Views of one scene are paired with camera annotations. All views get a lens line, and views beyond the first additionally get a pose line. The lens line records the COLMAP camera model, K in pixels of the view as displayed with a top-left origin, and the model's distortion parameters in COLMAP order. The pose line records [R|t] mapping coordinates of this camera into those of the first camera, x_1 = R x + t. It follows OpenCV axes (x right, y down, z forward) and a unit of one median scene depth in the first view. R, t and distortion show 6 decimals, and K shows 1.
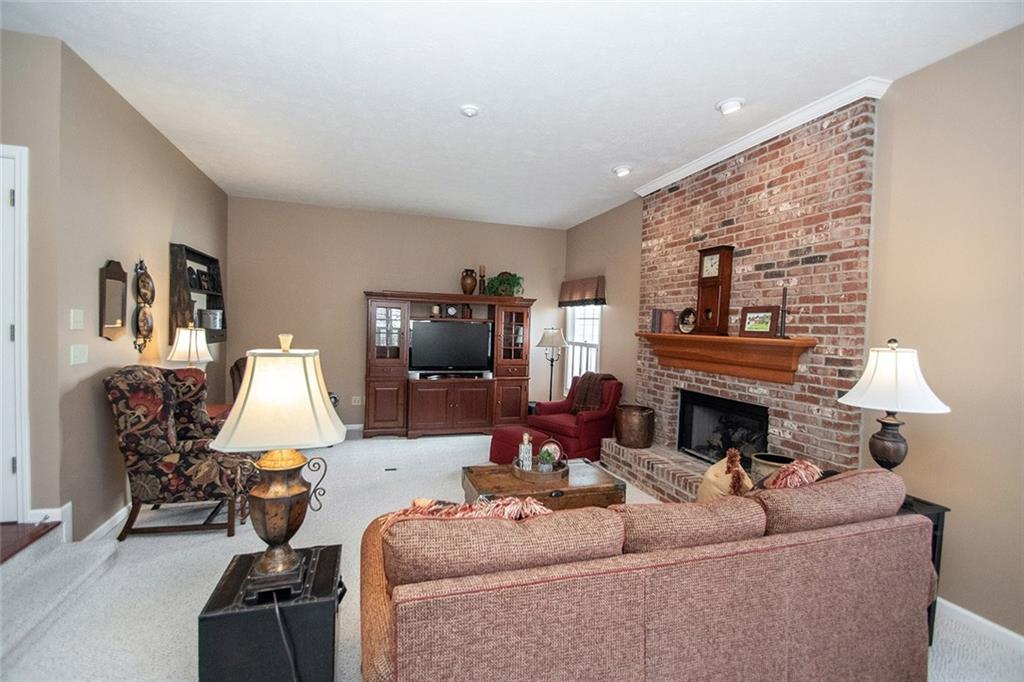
lens RADIAL K [[451.4, 0, 512.6], [0, 451.4, 342.6], [0, 0, 1]] dist [-0.003758, -0.006325]
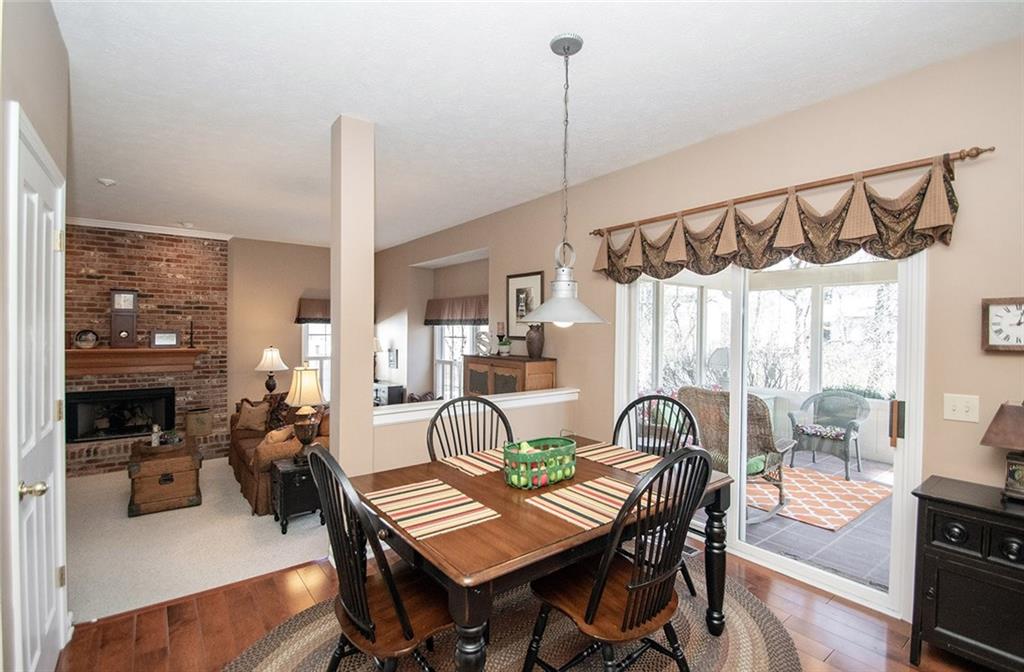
lens RADIAL K [[451.4, 0, 501.0], [0, 451.4, 337.5], [0, 0, 1]] dist [-0.003758, -0.006325]
pose [[-0.336566, -0.046169, 0.940527, -1.434677], [0.014585, 0.998422, 0.054231, -0.120776], [-0.941547, 0.031970, -0.335362, 0.355471]]
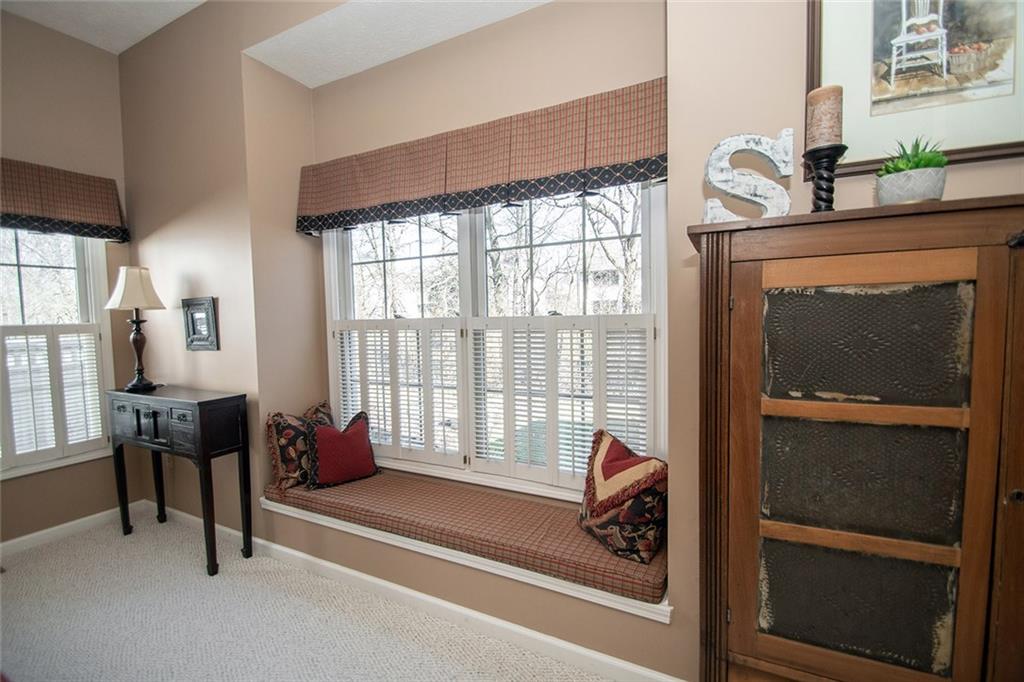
lens RADIAL K [[451.4, 0, 514.5], [0, 451.4, 348.5], [0, 0, 1]] dist [-0.003758, -0.006325]
pose [[-0.717732, -0.065556, 0.693226, -0.279528], [0.024091, 0.992624, 0.118812, 0.038424], [-0.695902, 0.101976, -0.710859, 0.308177]]
